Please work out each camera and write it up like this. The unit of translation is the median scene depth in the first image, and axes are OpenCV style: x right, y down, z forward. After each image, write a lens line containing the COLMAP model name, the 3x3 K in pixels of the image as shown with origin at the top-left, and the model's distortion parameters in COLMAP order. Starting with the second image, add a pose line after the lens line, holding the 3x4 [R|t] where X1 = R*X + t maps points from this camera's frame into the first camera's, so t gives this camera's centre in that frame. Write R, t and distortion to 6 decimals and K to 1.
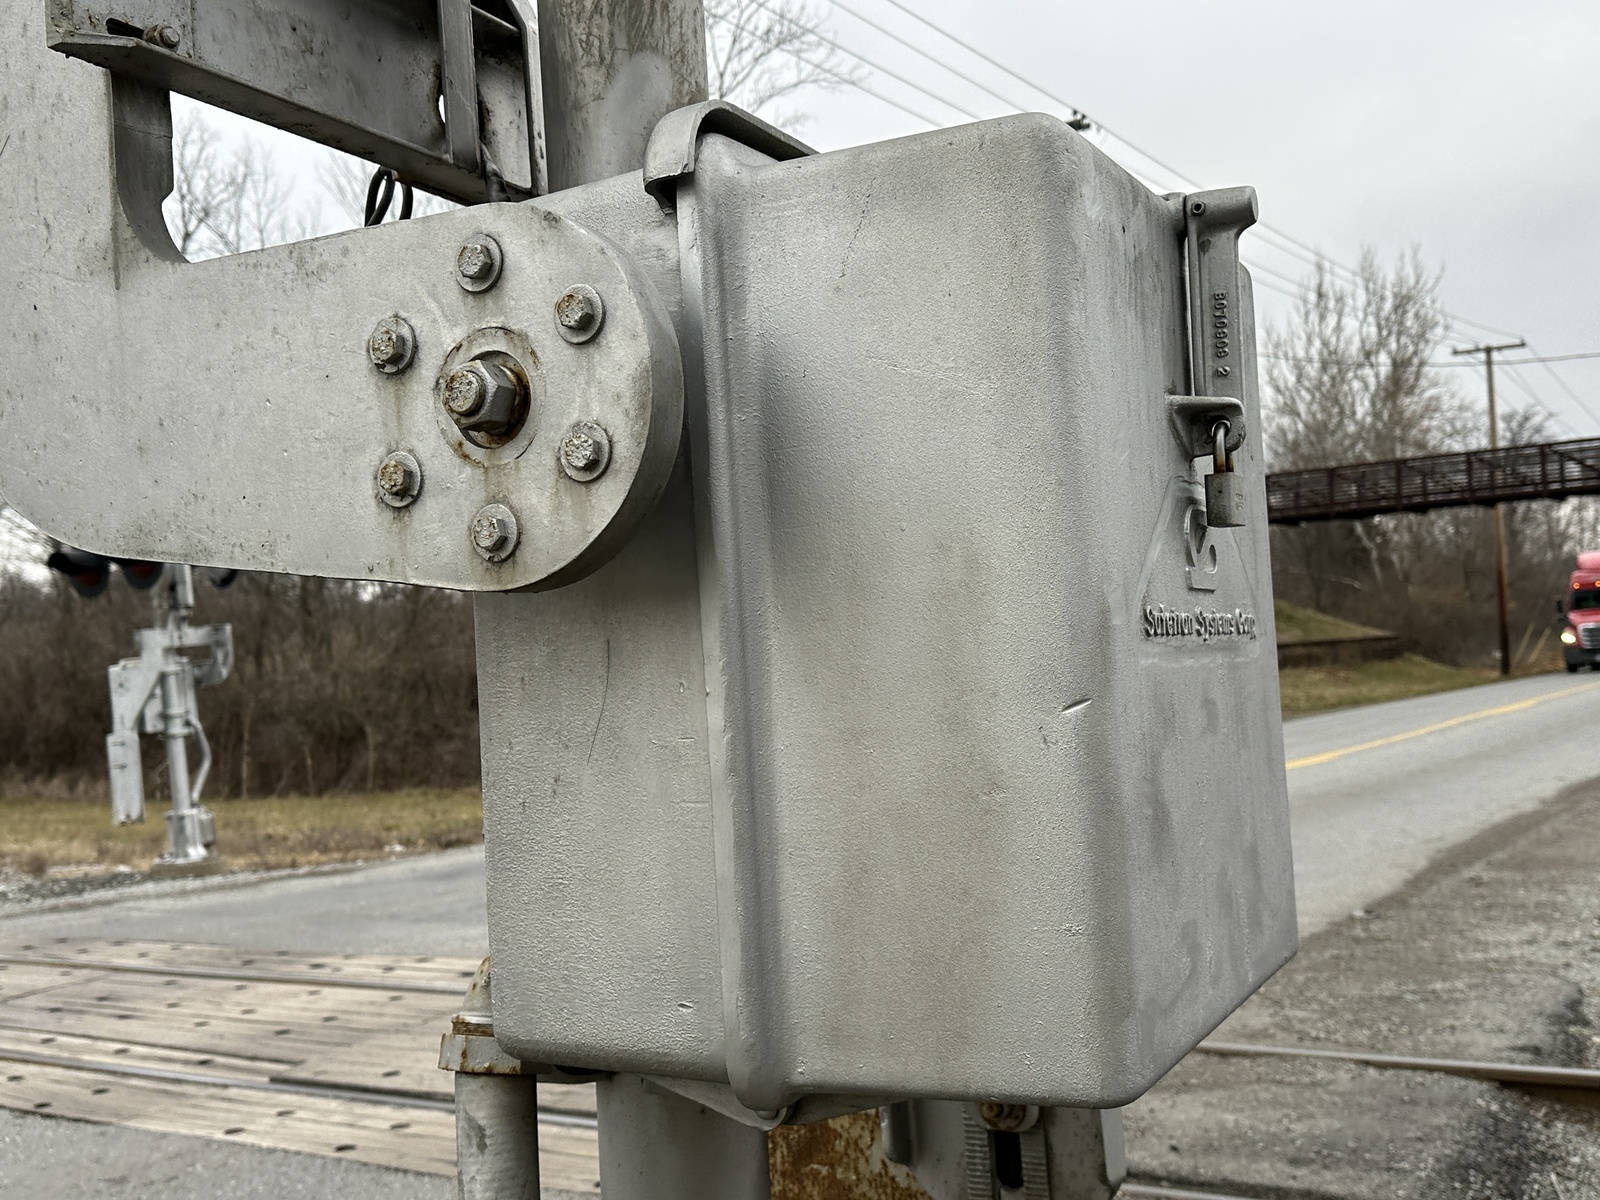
lens RADIAL K [[1595.8, 0, 800.0], [0, 1595.8, 600.0], [0, 0, 1]] dist [0.001590, 0.000925]
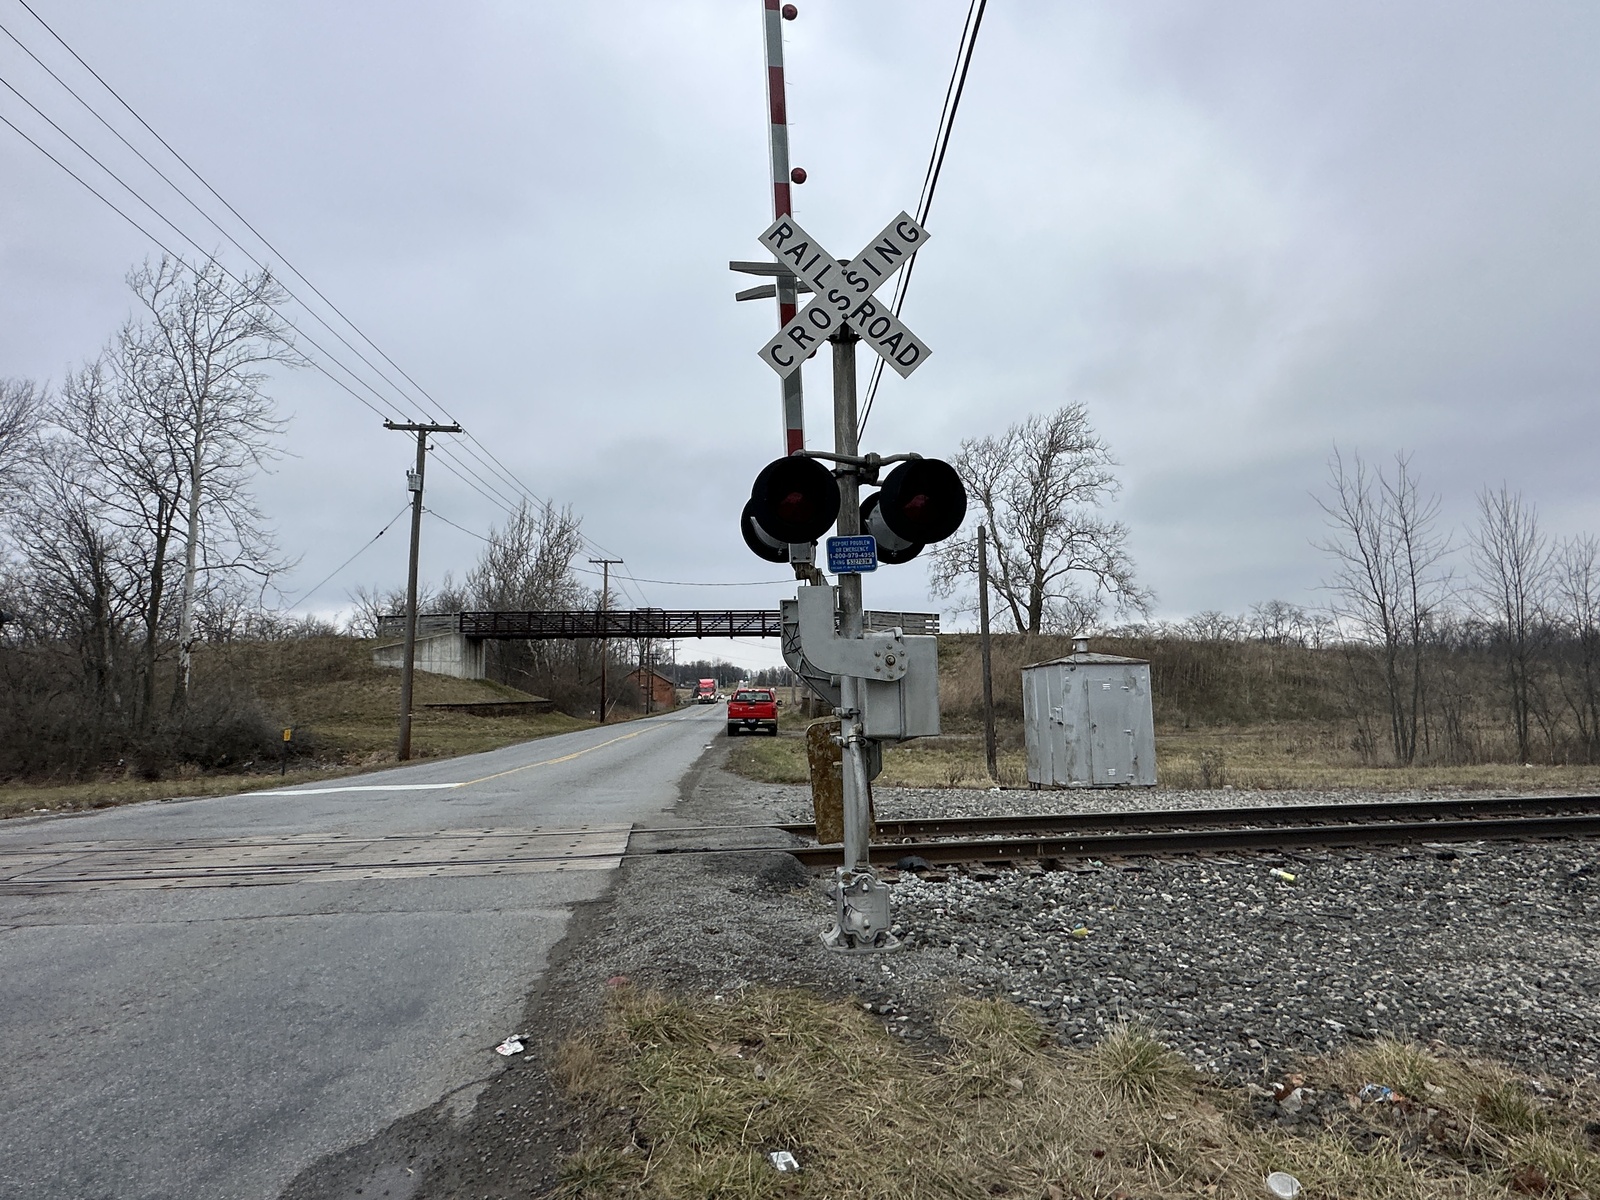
lens RADIAL K [[894.2, 0, 800.0], [0, 894.2, 600.0], [0, 0, 1]] dist [-0.001099, 0.000121]
pose [[0.789297, 0.106178, 0.604762, -0.106334], [-0.051179, 0.992884, -0.107524, 0.003275], [-0.611875, 0.053917, 0.789114, -0.078890]]
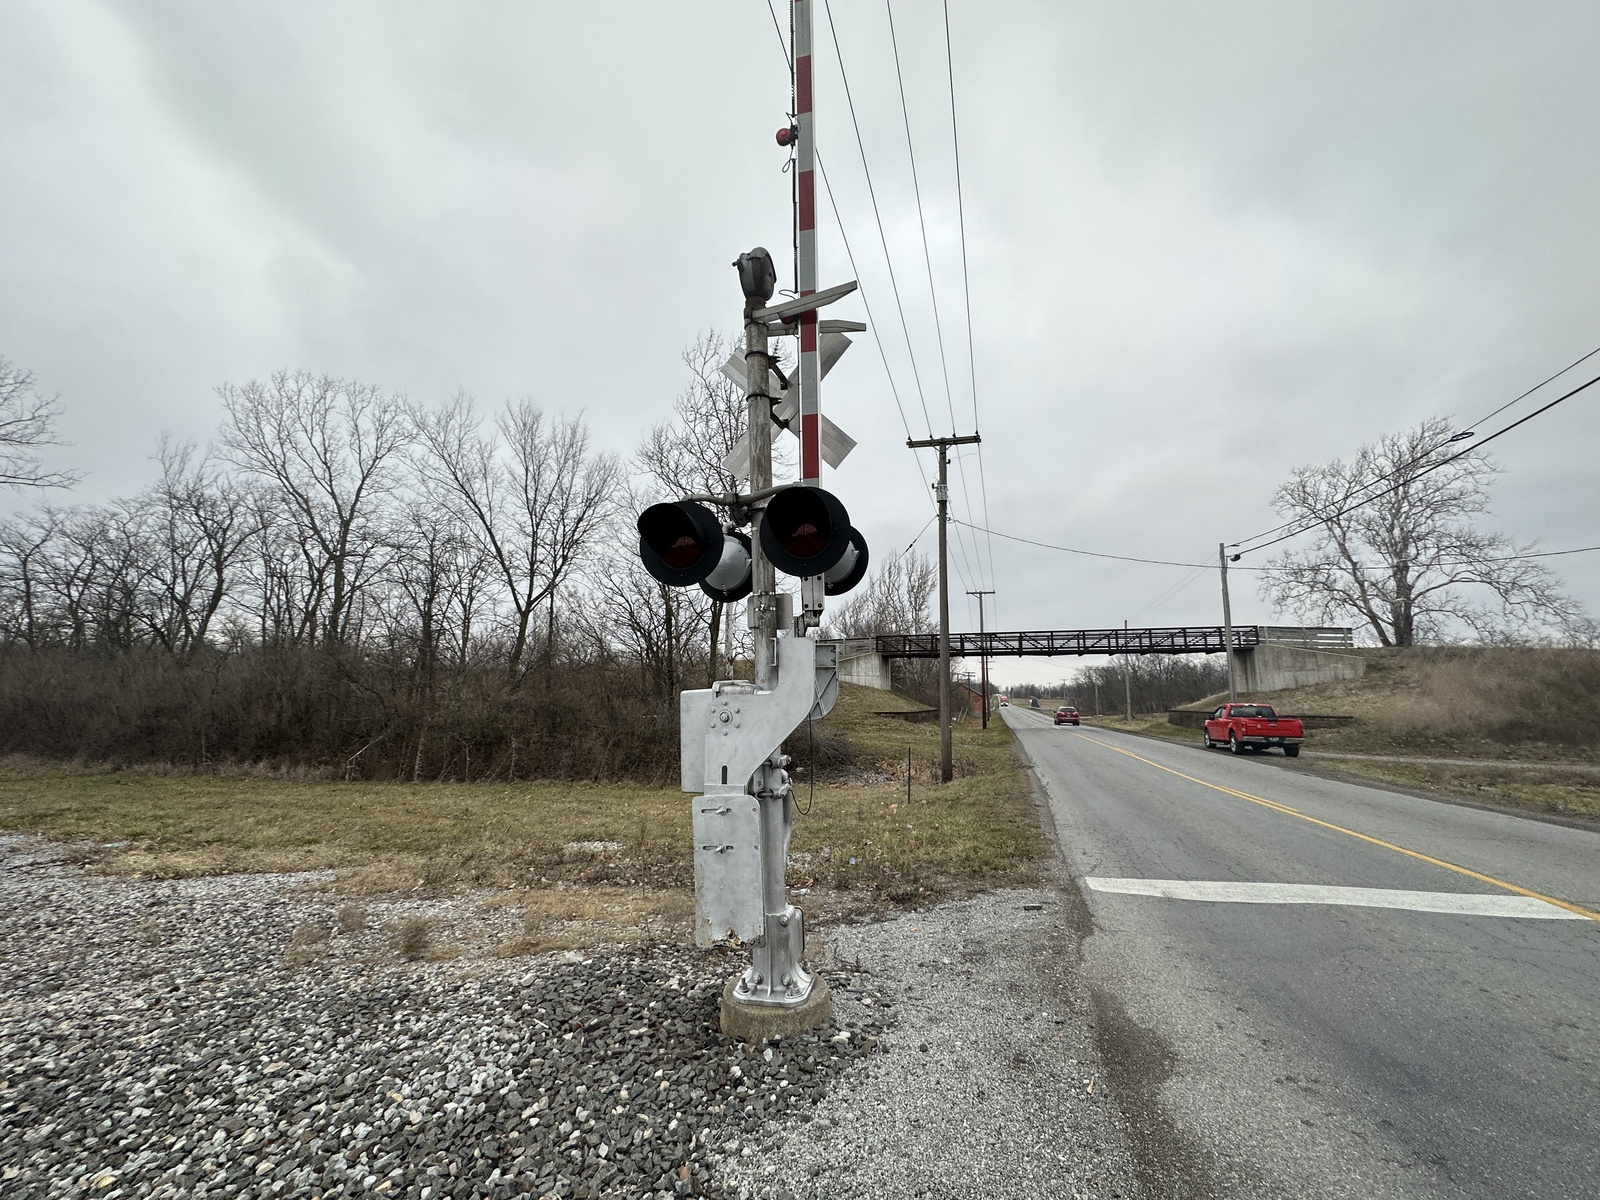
lens RADIAL K [[638.8, 0, 803.8], [0, 638.8, 598.3], [0, 0, 1]] dist [-0.002573, 0.000239]
pose [[0.952288, 0.103638, 0.287066, -0.188069], [-0.064216, 0.987563, -0.143513, 0.015734], [-0.298369, 0.118232, 0.947099, 0.295985]]
